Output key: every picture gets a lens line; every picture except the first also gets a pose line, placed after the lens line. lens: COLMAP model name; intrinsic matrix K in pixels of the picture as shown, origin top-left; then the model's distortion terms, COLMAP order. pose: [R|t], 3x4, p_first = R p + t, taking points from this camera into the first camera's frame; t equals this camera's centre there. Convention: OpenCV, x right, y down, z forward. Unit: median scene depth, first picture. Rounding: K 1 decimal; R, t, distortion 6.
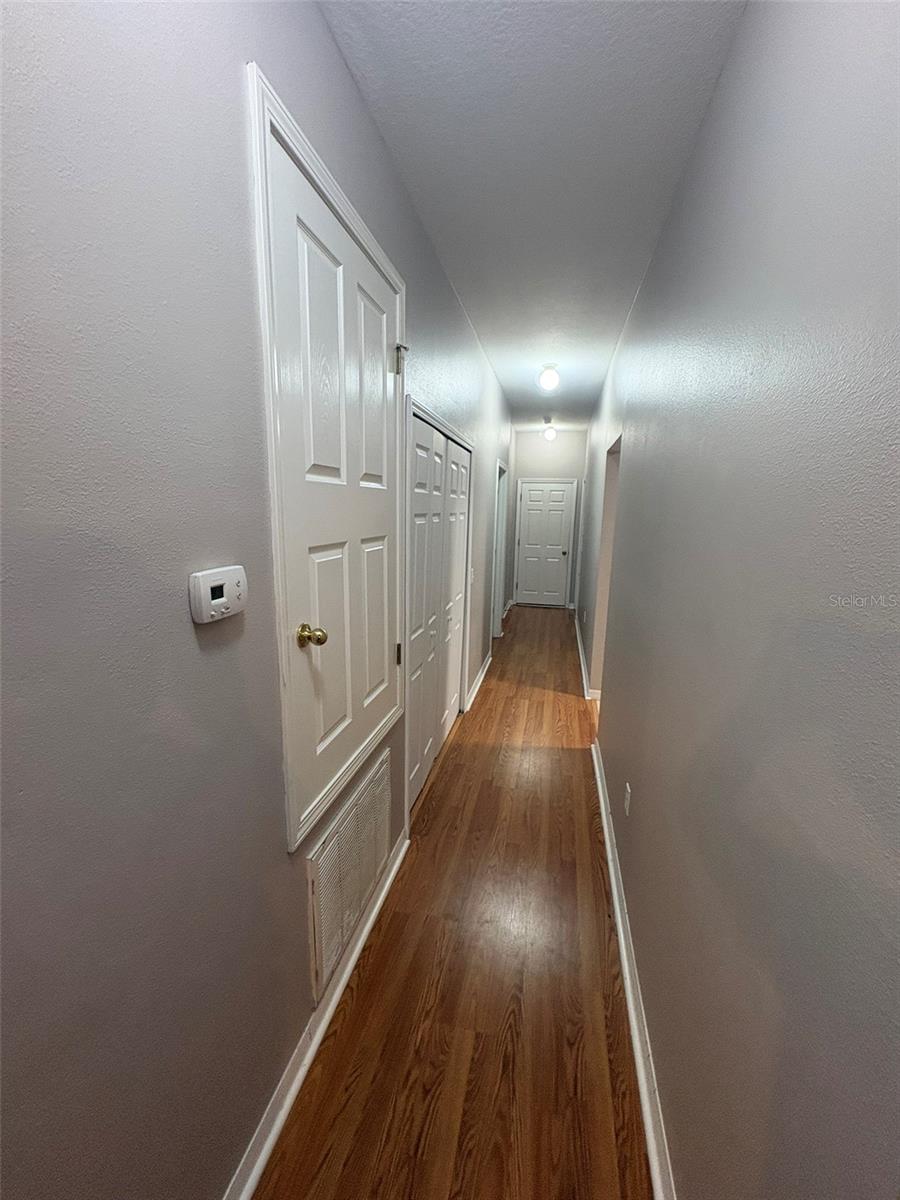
lens RADIAL K [[477.3, 0, 451.9], [0, 477.3, 597.5], [0, 0, 1]] dist [0.000912, -0.000065]
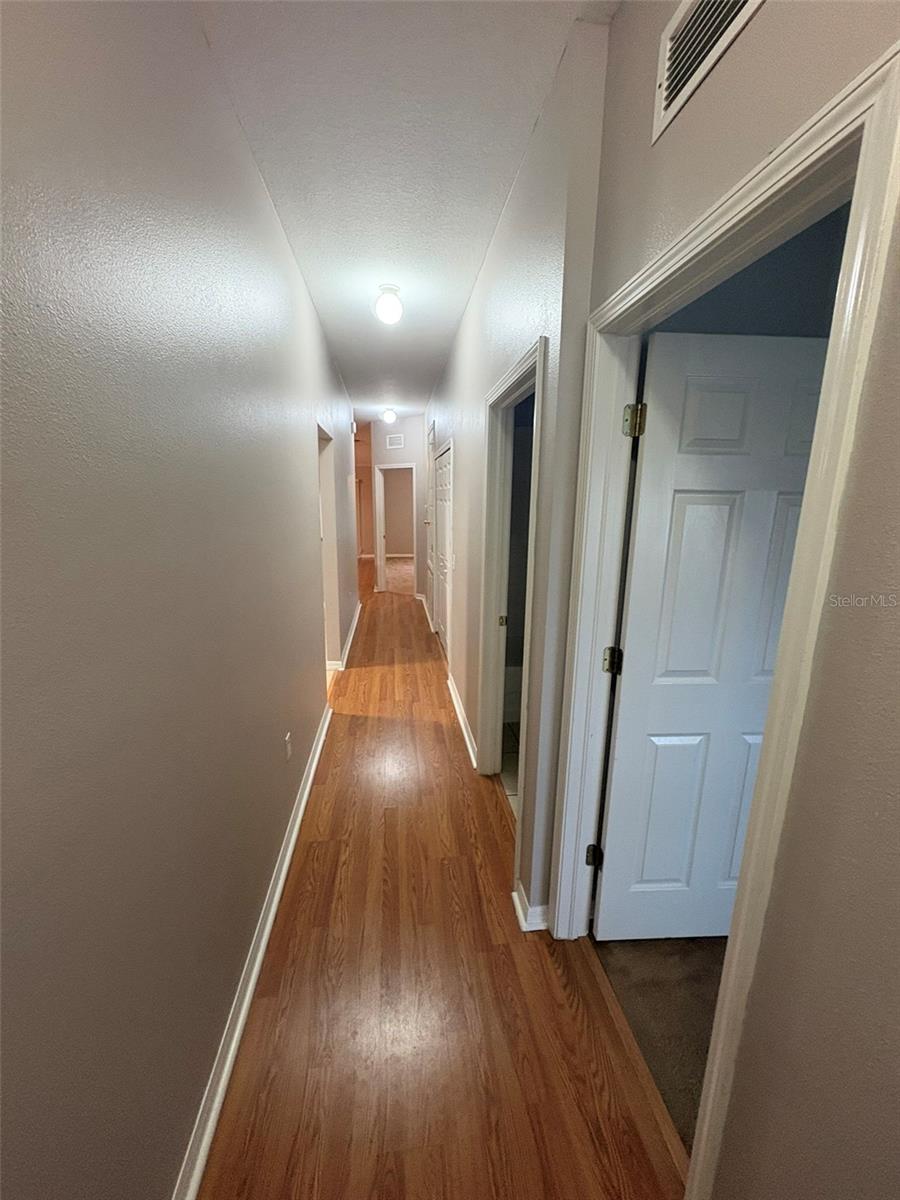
lens RADIAL K [[477.3, 0, 451.5], [0, 477.3, 598.1], [0, 0, 1]] dist [0.000912, -0.000065]
pose [[-0.942040, 0.039930, -0.333115, 0.364550], [-0.094133, 0.921552, 0.376672, -0.336177], [0.322023, 0.386197, -0.864380, 1.784208]]
